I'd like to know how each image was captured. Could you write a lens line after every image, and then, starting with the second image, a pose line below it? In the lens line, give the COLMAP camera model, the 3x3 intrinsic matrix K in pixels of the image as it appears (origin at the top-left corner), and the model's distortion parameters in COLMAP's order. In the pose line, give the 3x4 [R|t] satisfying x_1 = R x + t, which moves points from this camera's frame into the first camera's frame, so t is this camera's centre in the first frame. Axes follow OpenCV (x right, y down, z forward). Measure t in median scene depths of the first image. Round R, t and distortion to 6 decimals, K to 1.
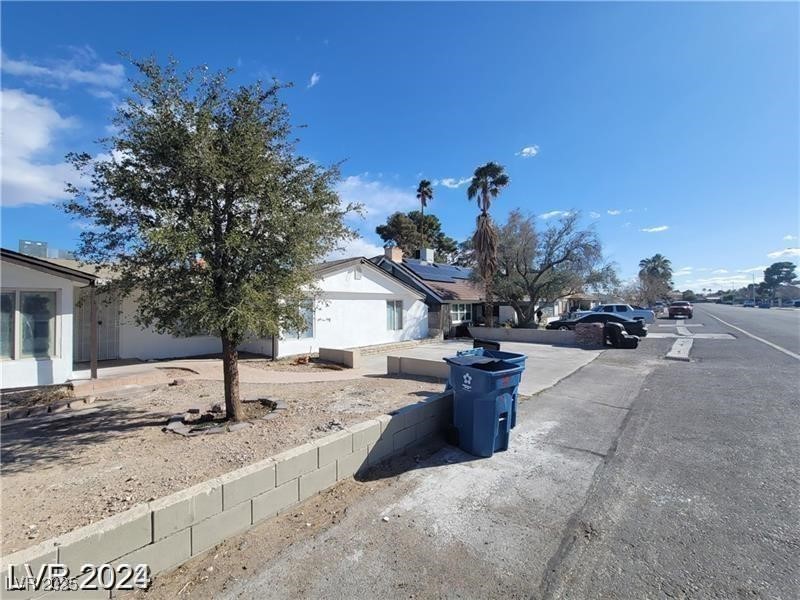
lens RADIAL K [[325.8, 0, 400.8], [0, 325.8, 296.6], [0, 0, 1]] dist [-0.007377, 0.001152]
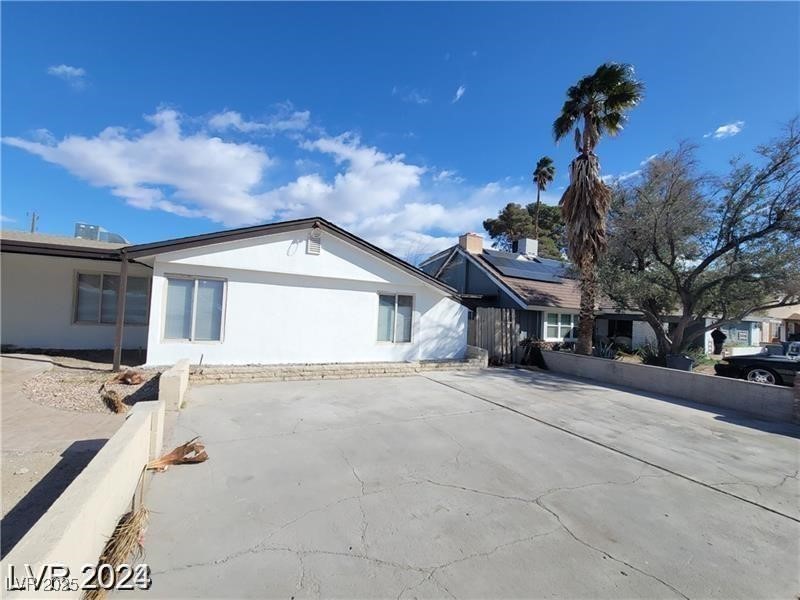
lens RADIAL K [[325.8, 0, 401.0], [0, 325.8, 299.5], [0, 0, 1]] dist [-0.007377, 0.001152]
pose [[0.919748, 0.047324, -0.389646, 0.311359], [-0.052587, 0.998612, -0.002845, 0.029033], [0.388970, 0.023107, 0.920960, 0.563201]]
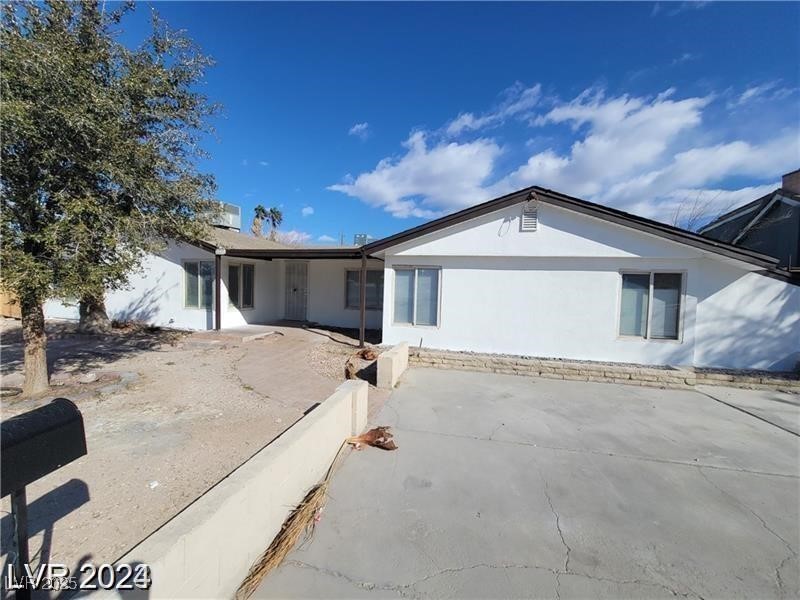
lens RADIAL K [[325.8, 0, 399.4], [0, 325.8, 301.6], [0, 0, 1]] dist [-0.007377, 0.001152]
pose [[0.461132, 0.063210, -0.885077, 0.291222], [-0.010030, 0.997767, 0.066032, 0.033061], [0.887275, -0.021572, 0.460736, 0.641832]]
